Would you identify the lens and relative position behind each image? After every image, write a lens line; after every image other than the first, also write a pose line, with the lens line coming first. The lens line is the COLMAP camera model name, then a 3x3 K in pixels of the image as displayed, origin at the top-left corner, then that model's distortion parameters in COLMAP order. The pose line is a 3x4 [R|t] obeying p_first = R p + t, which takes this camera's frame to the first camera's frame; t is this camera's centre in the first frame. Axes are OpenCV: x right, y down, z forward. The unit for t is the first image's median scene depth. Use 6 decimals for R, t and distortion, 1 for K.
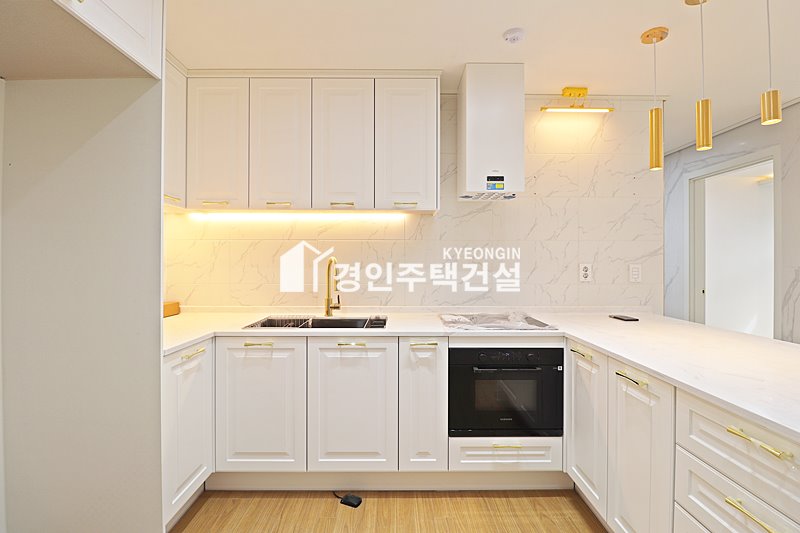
lens RADIAL K [[371.5, 0, 400.9], [0, 371.5, 262.6], [0, 0, 1]] dist [-0.003146, -0.011808]
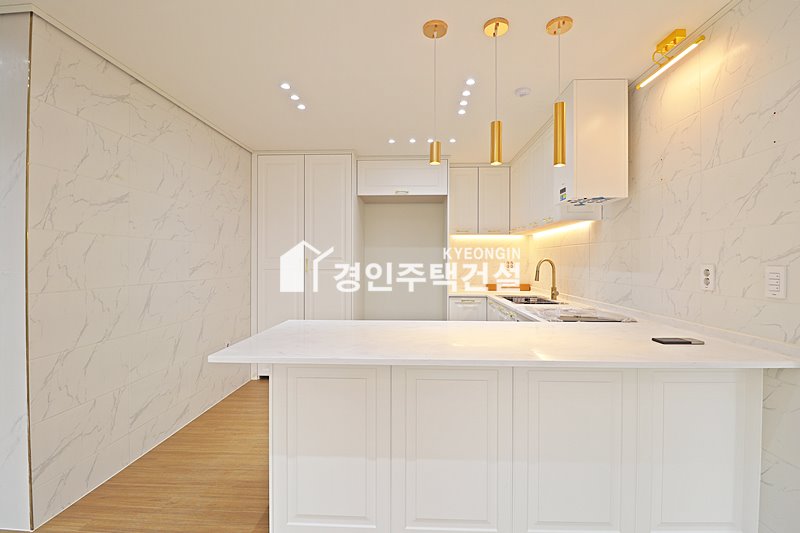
lens RADIAL K [[371.5, 0, 401.1], [0, 371.5, 261.9], [0, 0, 1]] dist [-0.003146, -0.011808]
pose [[-0.047730, 0.001092, -0.998860, 1.445050], [-0.003248, 0.999994, 0.001248, -0.001420], [0.998855, 0.003304, -0.047726, 0.546651]]
